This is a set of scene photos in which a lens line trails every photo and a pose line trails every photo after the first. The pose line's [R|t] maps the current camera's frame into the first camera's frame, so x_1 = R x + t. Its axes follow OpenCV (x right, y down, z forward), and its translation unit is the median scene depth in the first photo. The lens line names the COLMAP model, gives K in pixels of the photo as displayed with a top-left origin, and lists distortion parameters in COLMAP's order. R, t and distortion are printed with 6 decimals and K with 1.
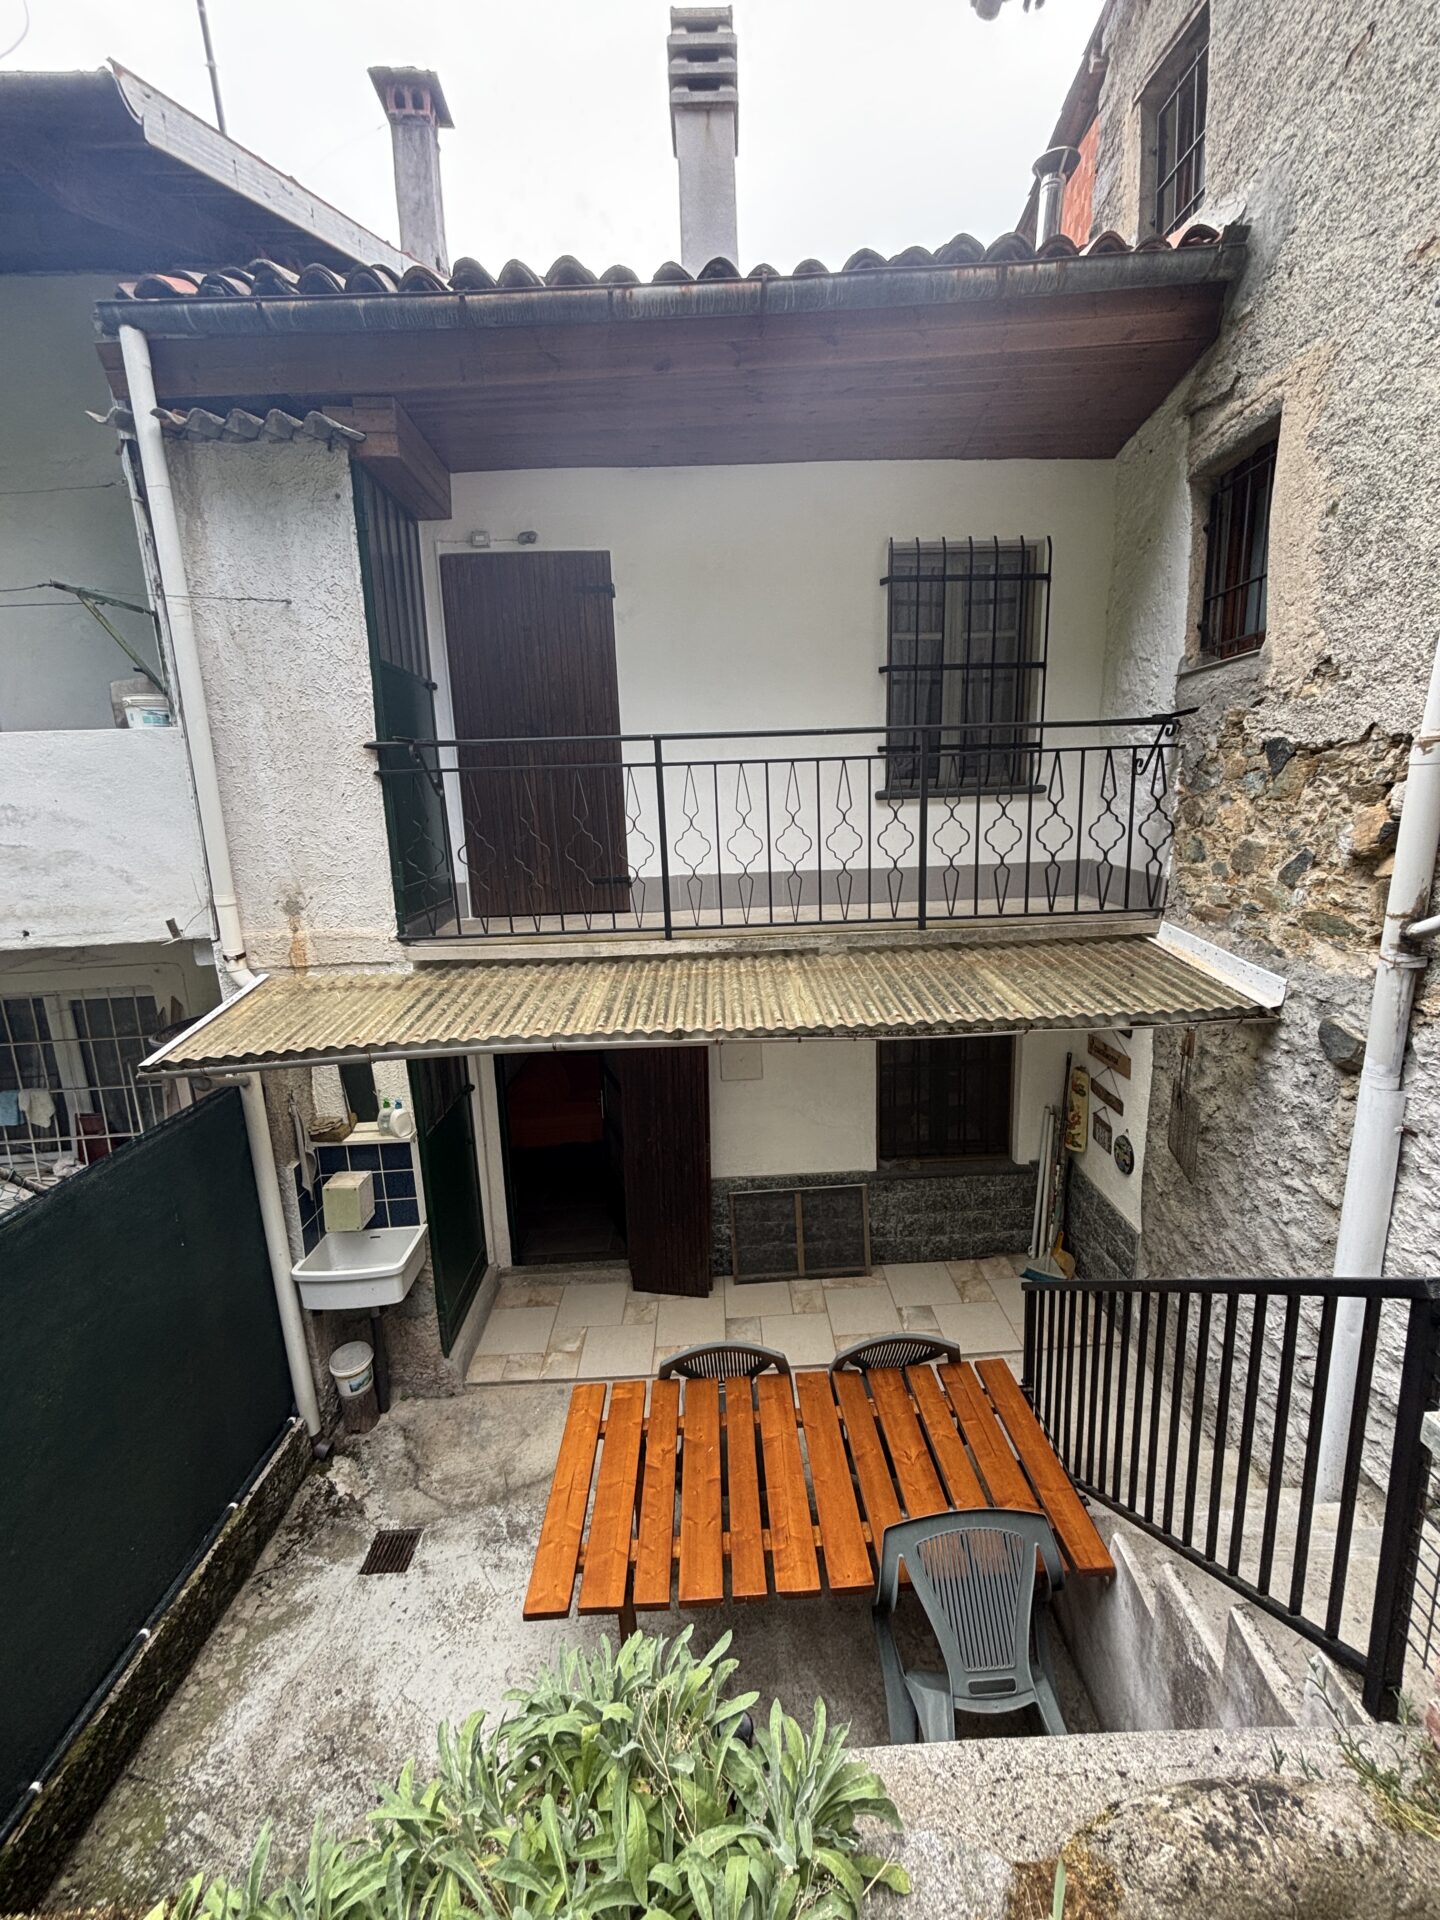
lens RADIAL K [[777.8, 0, 725.7], [0, 777.8, 956.9], [0, 0, 1]] dist [0.000492, 0.000018]
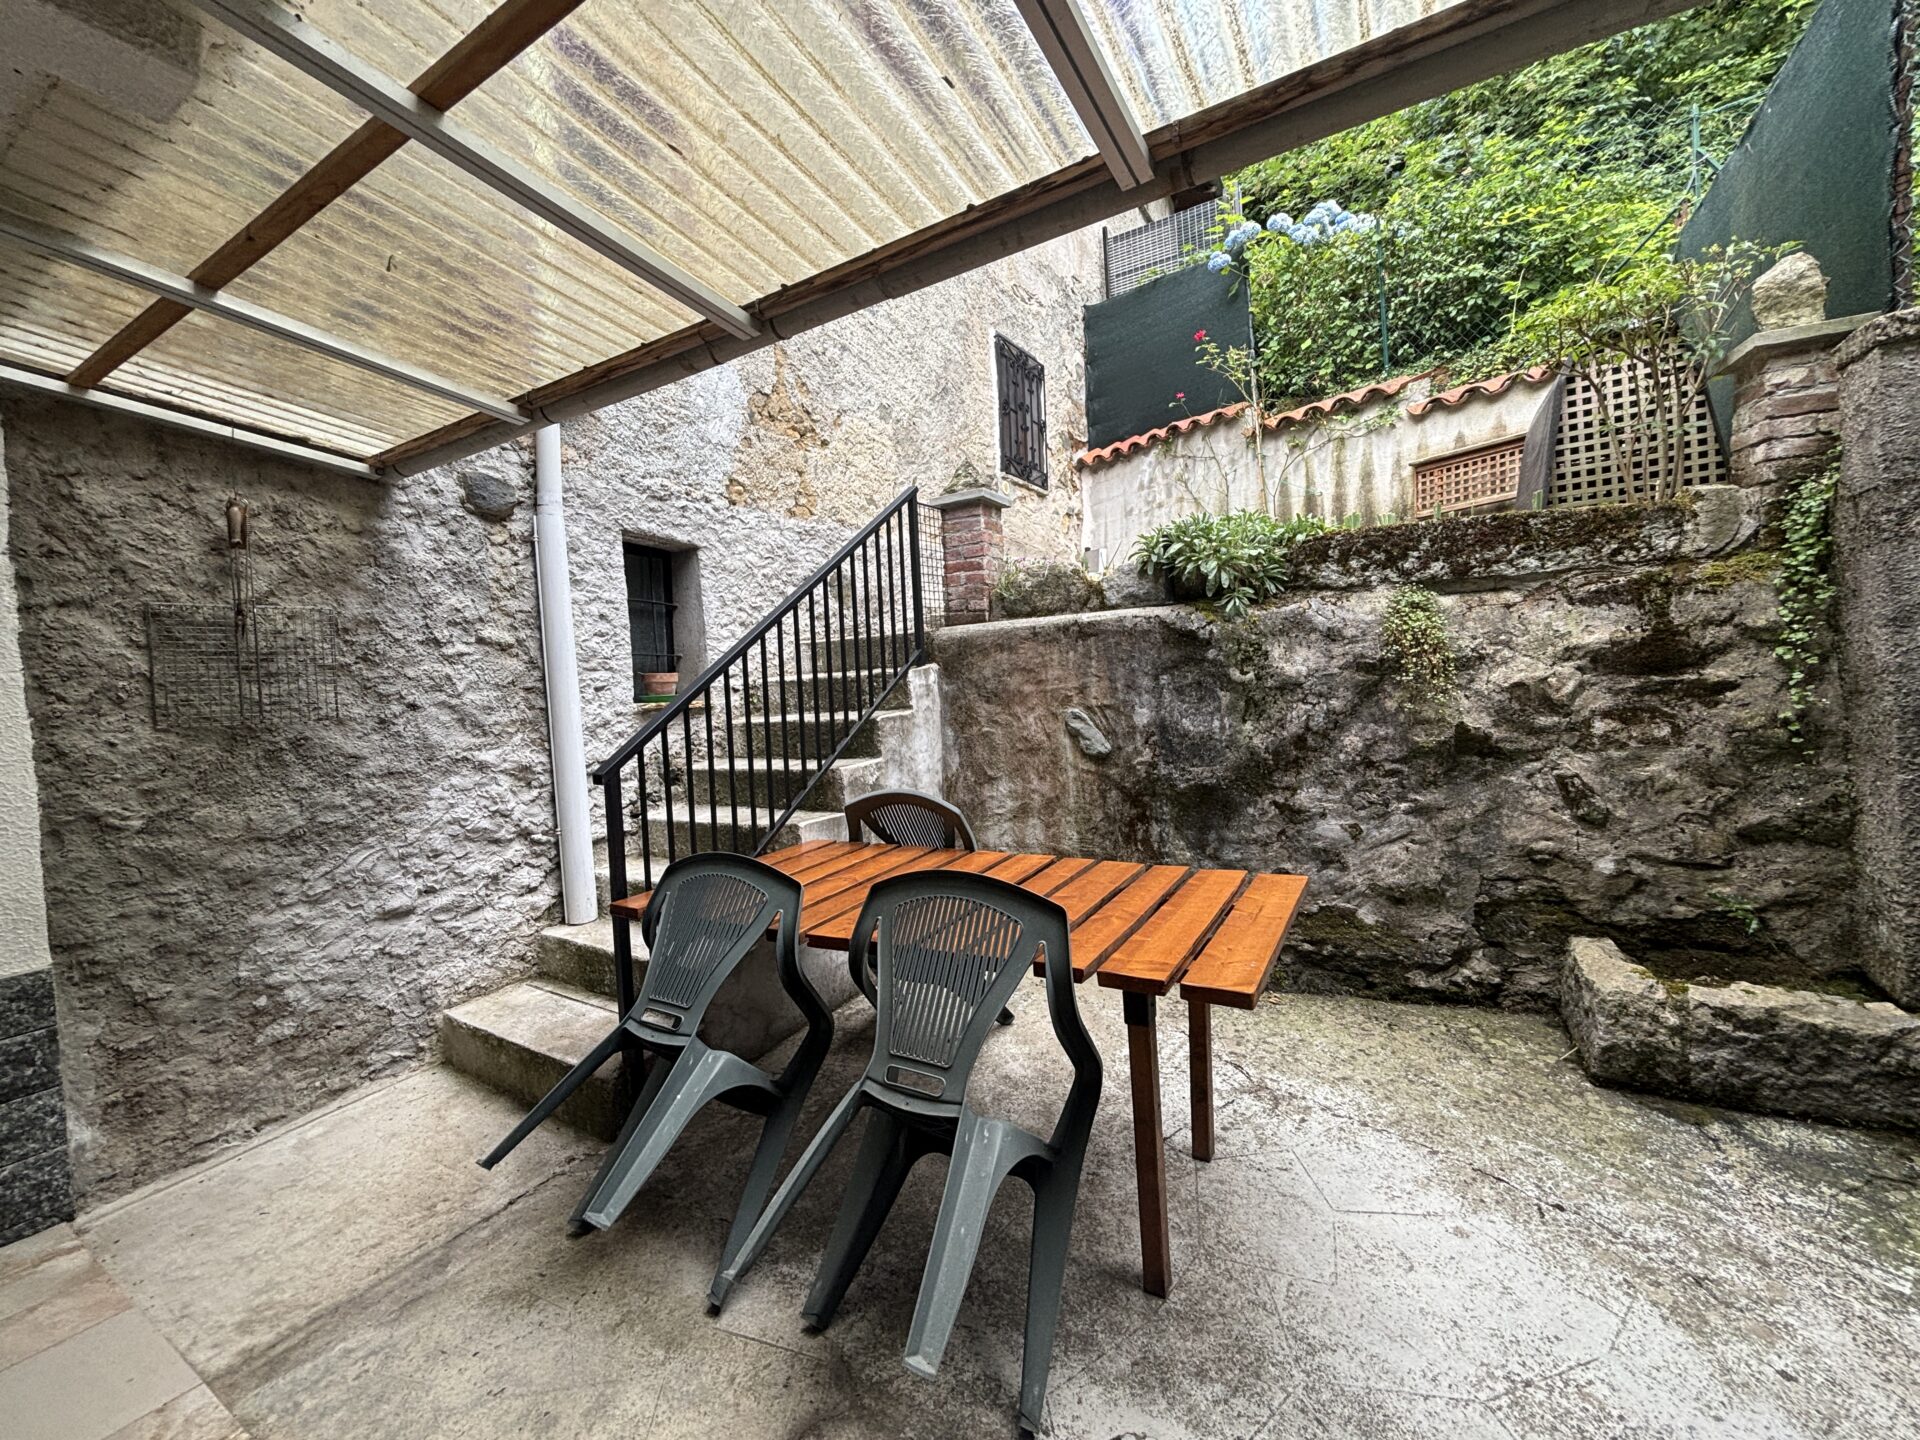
lens RADIAL K [[762.2, 0, 955.5], [0, 762.2, 709.7], [0, 0, 1]] dist [-0.014124, 0.000024]
pose [[-0.843064, 0.068657, 0.533414, -0.296581], [0.190533, 0.965619, 0.176851, 0.299974], [-0.502932, 0.250730, -0.827160, 1.422826]]
